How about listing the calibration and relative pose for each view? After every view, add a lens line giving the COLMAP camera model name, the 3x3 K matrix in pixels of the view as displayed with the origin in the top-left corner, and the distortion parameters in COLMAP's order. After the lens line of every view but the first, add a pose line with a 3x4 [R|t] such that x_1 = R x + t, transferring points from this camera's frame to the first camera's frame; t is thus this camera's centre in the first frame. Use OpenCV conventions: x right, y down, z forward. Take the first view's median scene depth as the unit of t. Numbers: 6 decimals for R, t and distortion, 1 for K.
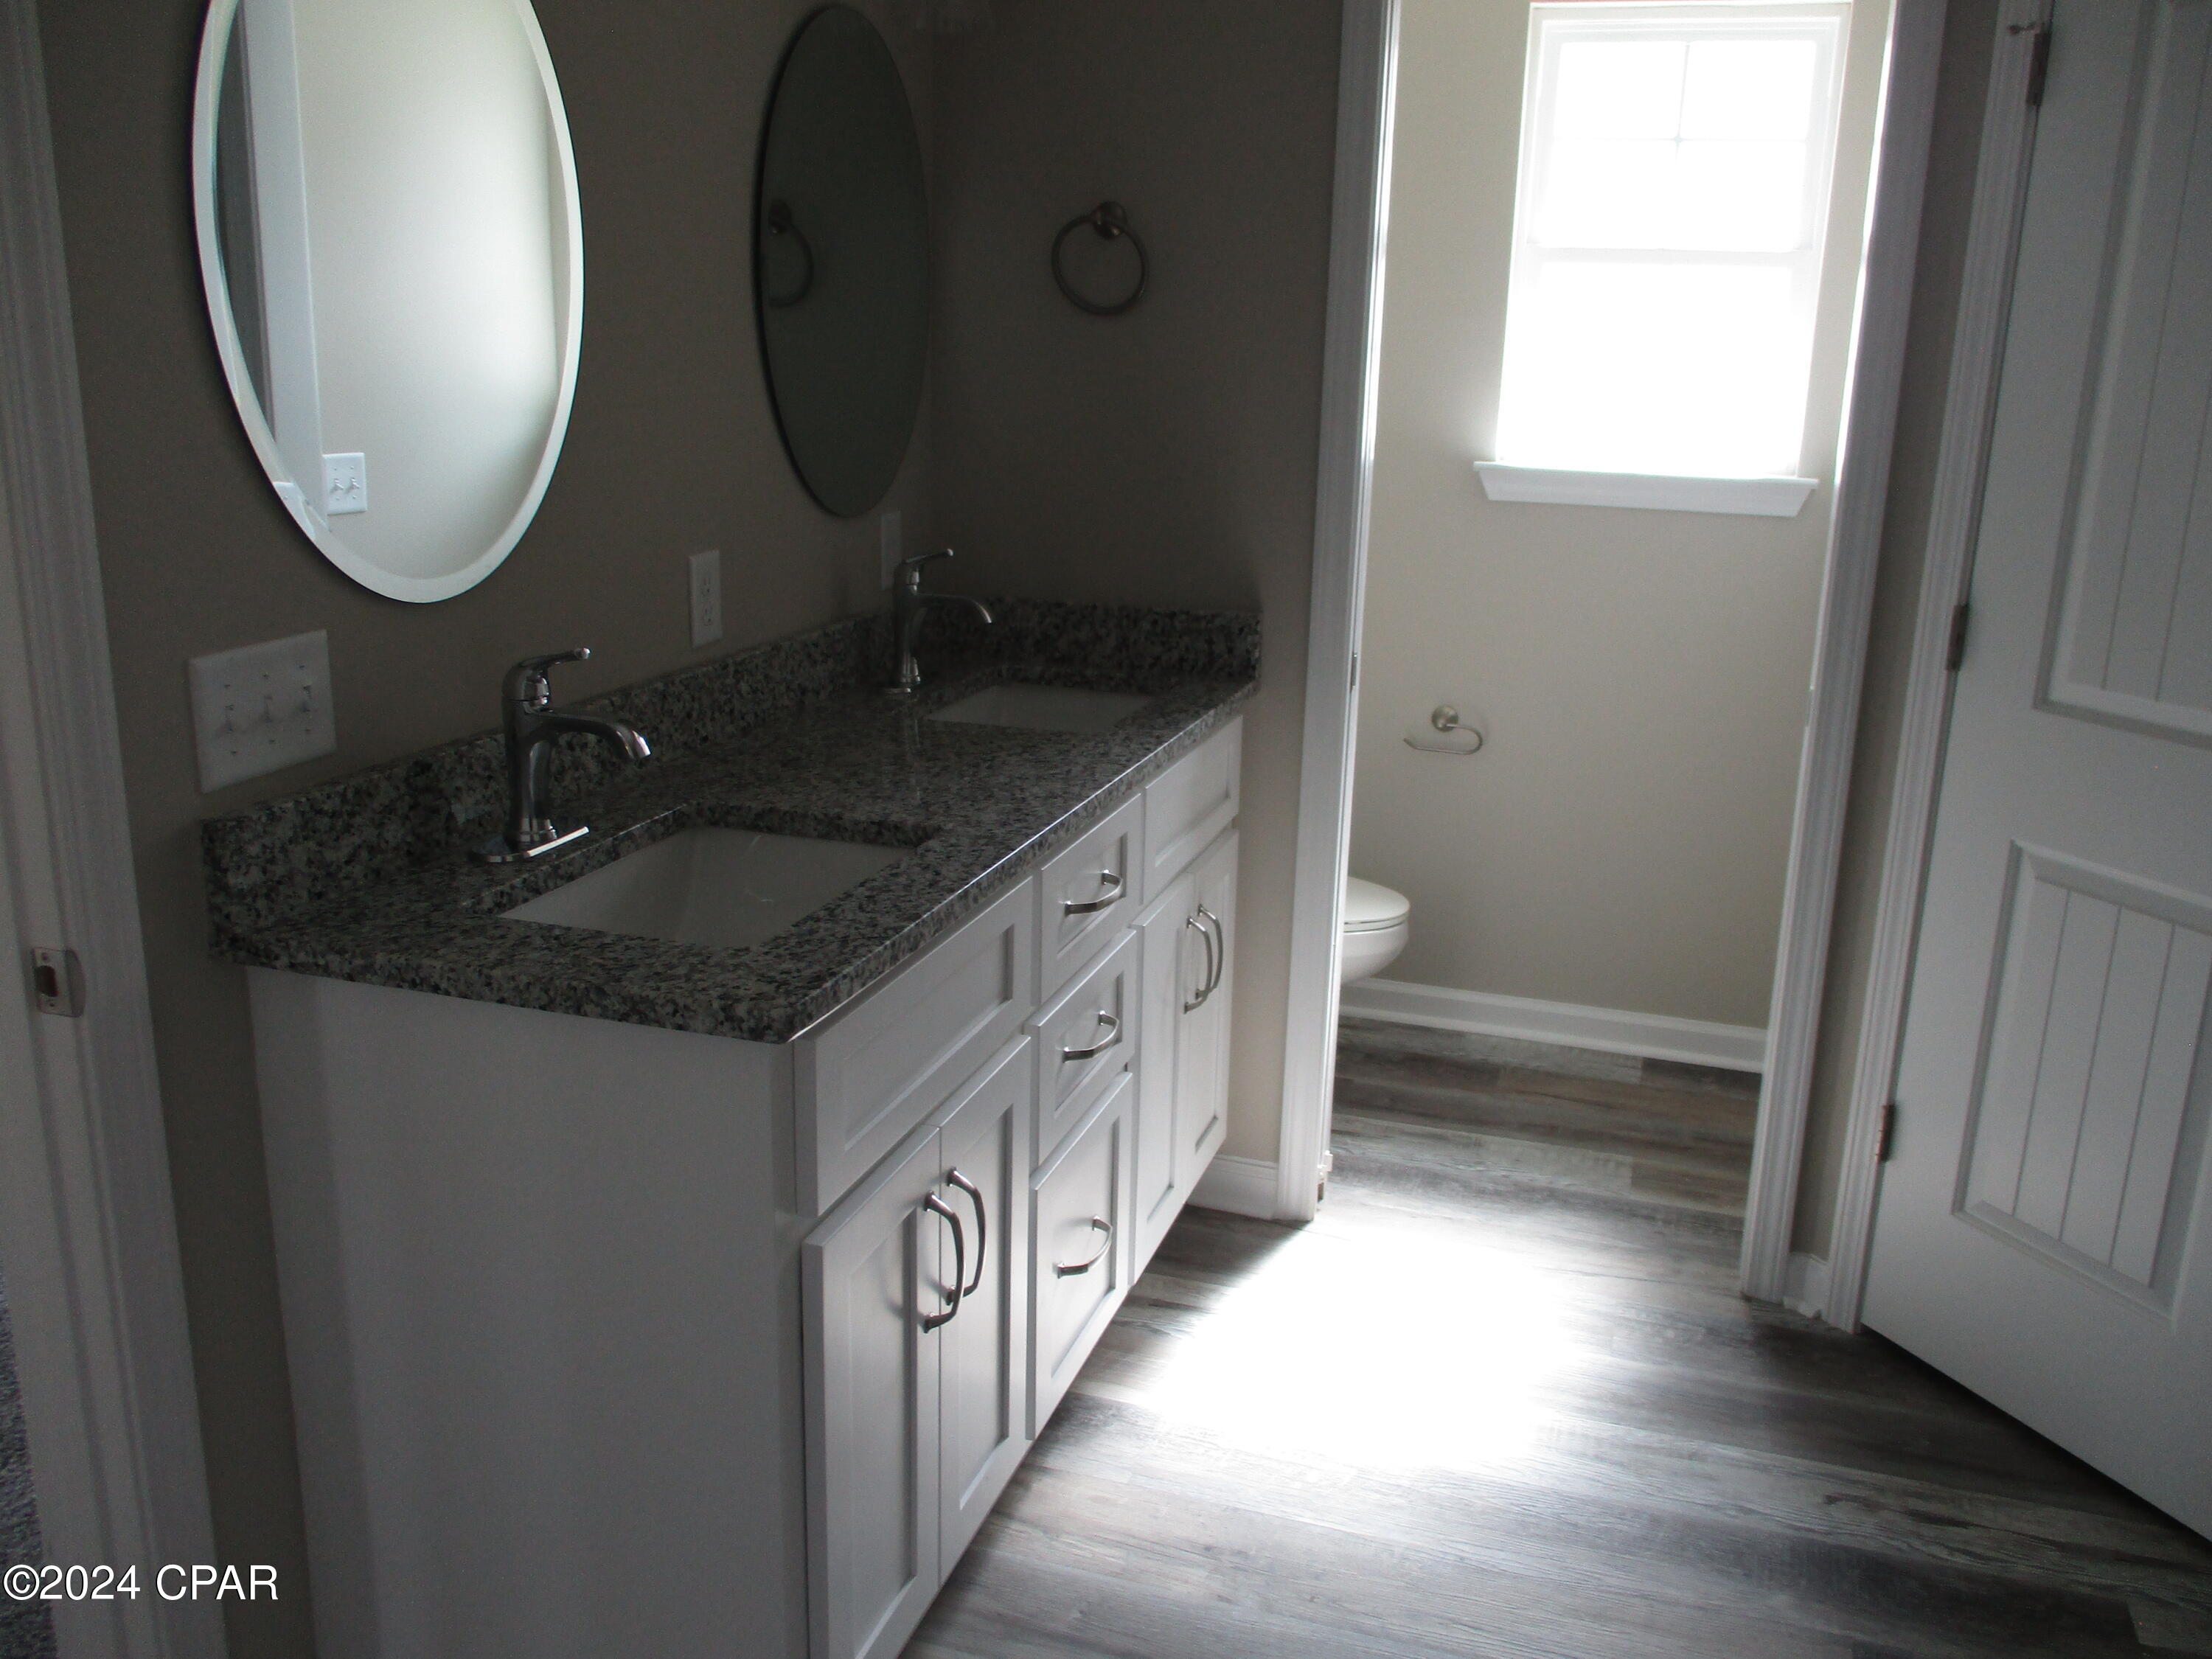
lens RADIAL K [[1856.4, 0, 1108.4], [0, 1856.4, 835.2], [0, 0, 1]] dist [-0.017318, 0.006684]
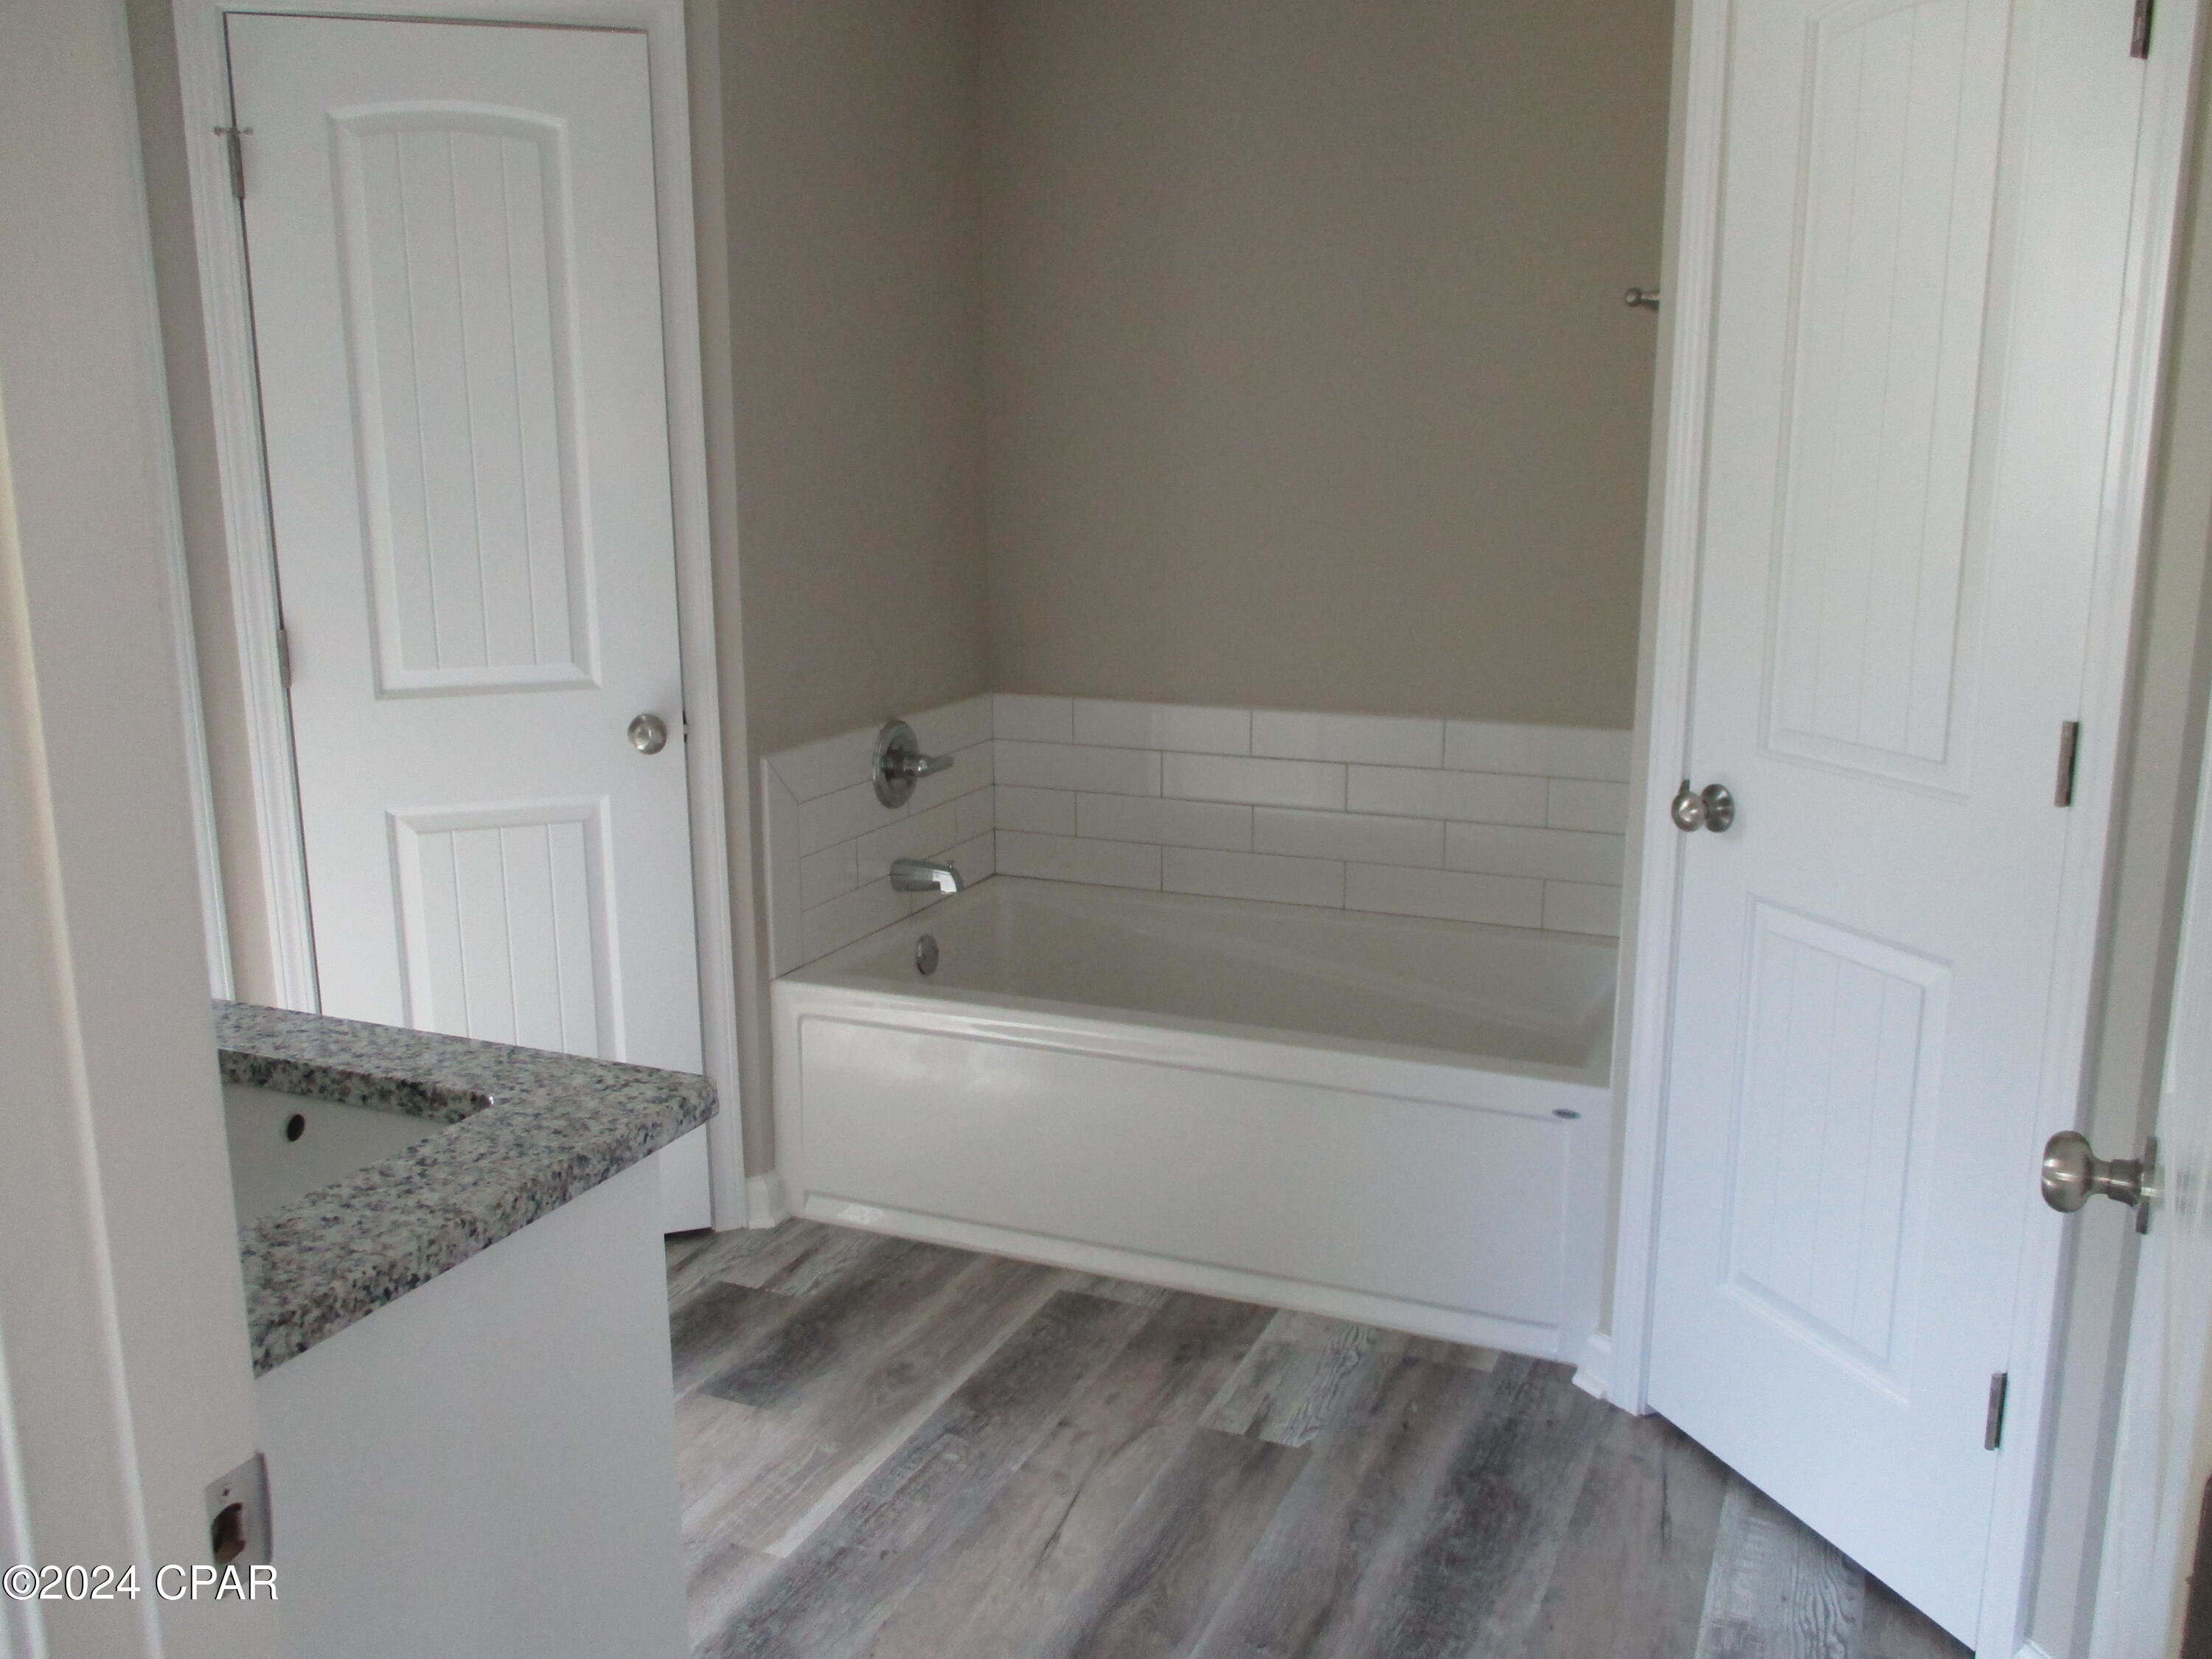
lens RADIAL K [[1856.4, 0, 1106.2], [0, 1856.4, 823.6], [0, 0, 1]] dist [-0.017318, 0.006684]
pose [[0.114174, -0.237852, 0.964568, -1.012256], [0.275472, 0.940425, 0.199292, -0.163021], [-0.954505, 0.242957, 0.172894, 0.565810]]
